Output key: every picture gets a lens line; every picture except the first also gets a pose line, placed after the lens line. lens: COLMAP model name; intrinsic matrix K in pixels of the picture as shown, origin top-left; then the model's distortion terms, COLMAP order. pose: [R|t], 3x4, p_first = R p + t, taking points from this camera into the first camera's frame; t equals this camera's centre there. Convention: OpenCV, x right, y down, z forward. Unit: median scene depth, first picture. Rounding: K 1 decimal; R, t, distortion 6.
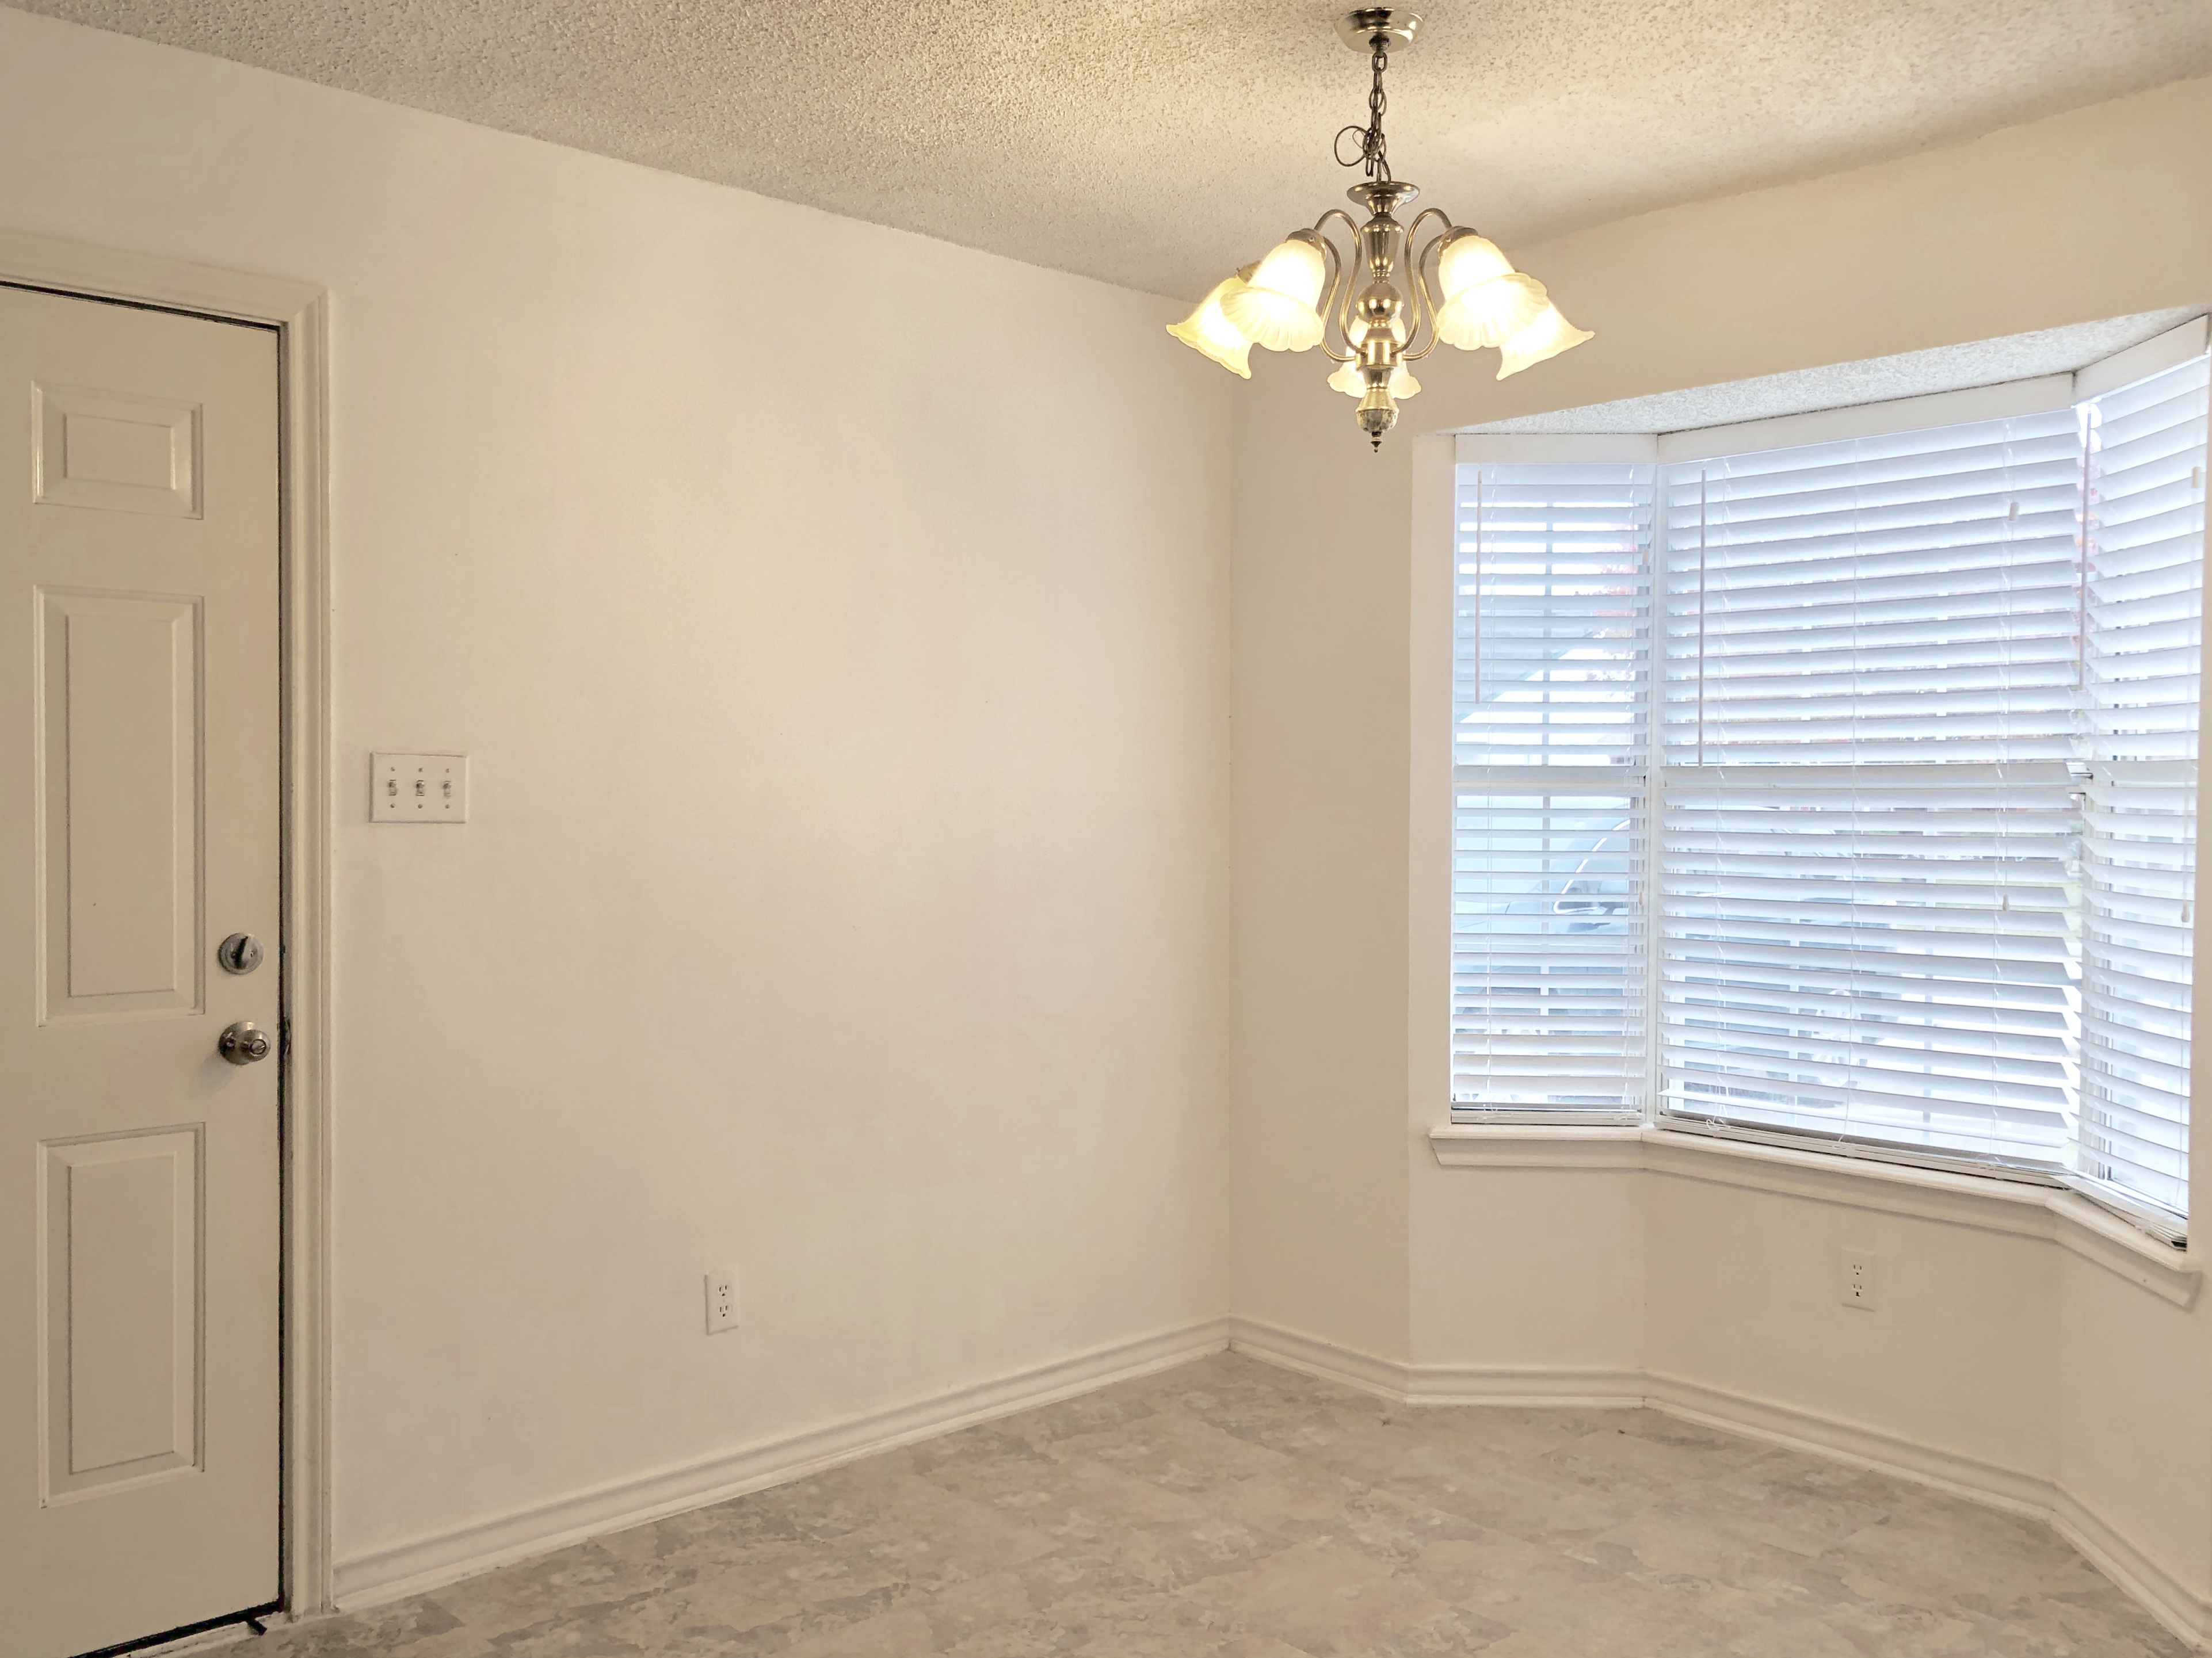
lens RADIAL K [[1858.8, 0, 1106.0], [0, 1858.8, 829.0], [0, 0, 1]] dist [0.018213, -0.009213]
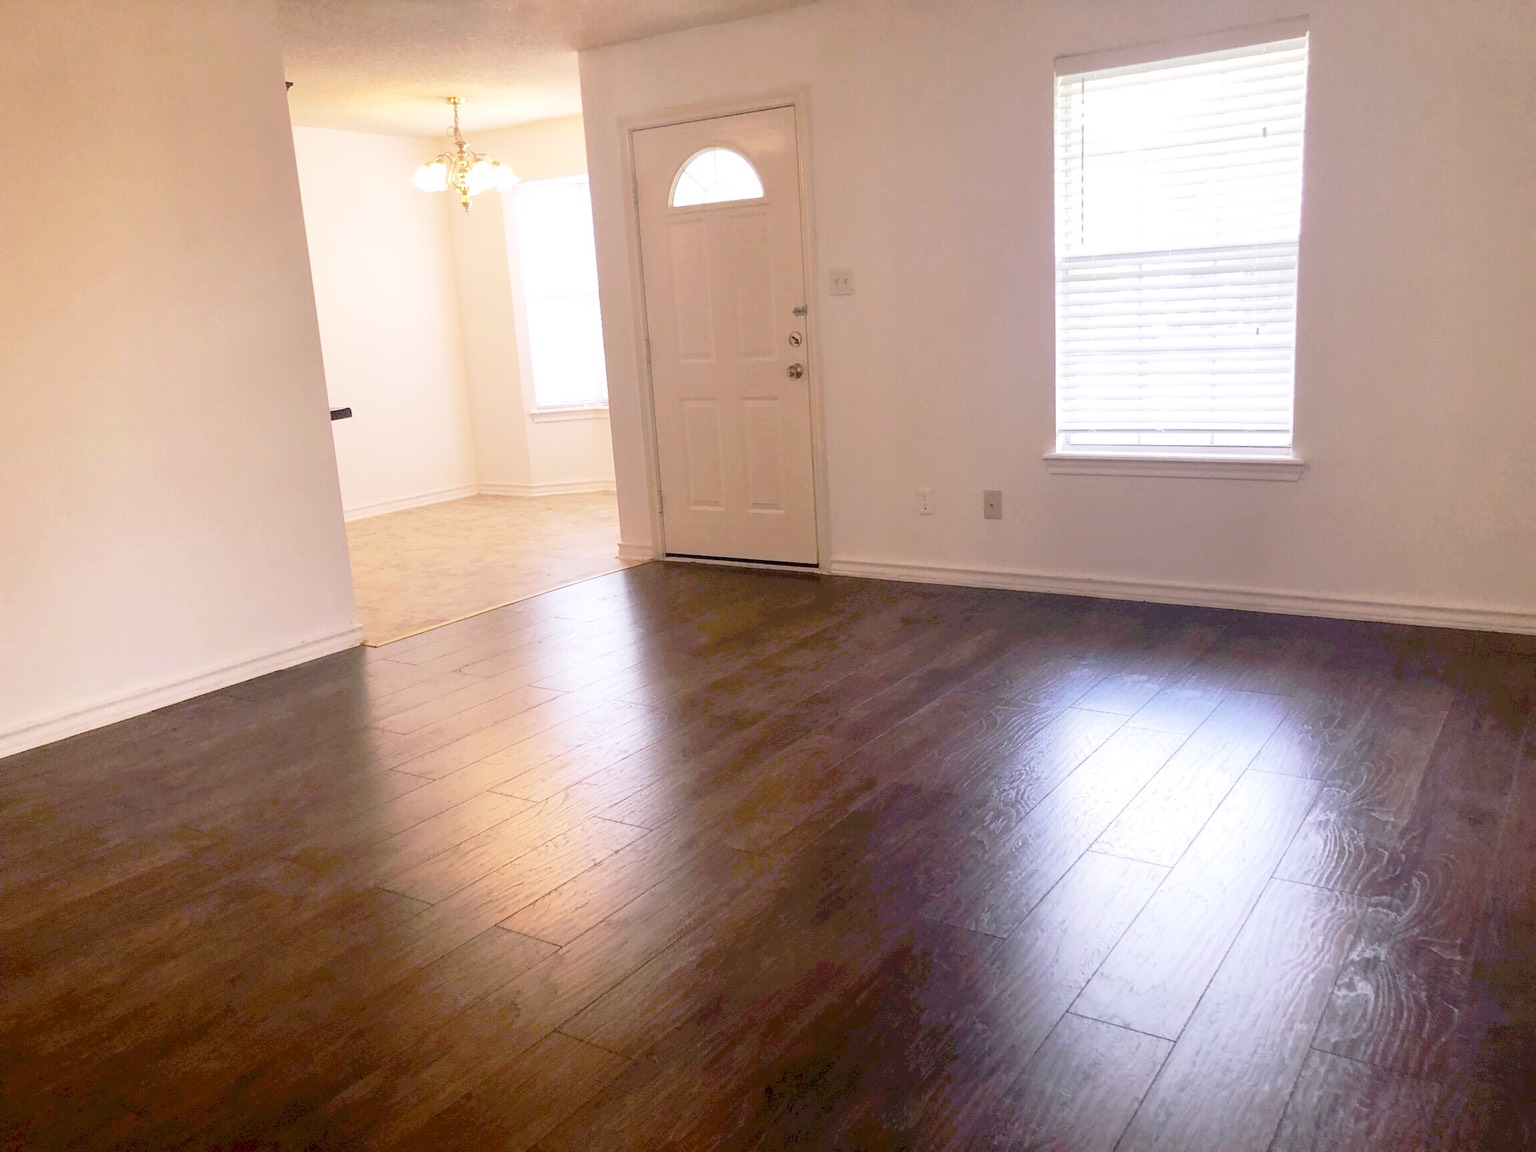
lens RADIAL K [[1247.5, 0, 722.0], [0, 1247.5, 582.7], [0, 0, 1]] dist [0.161106, -0.470897]
pose [[0.976432, -0.108403, 0.186626, 0.076924], [0.070588, 0.977555, 0.198503, 0.056884], [-0.203956, -0.180651, 0.962168, -1.545930]]
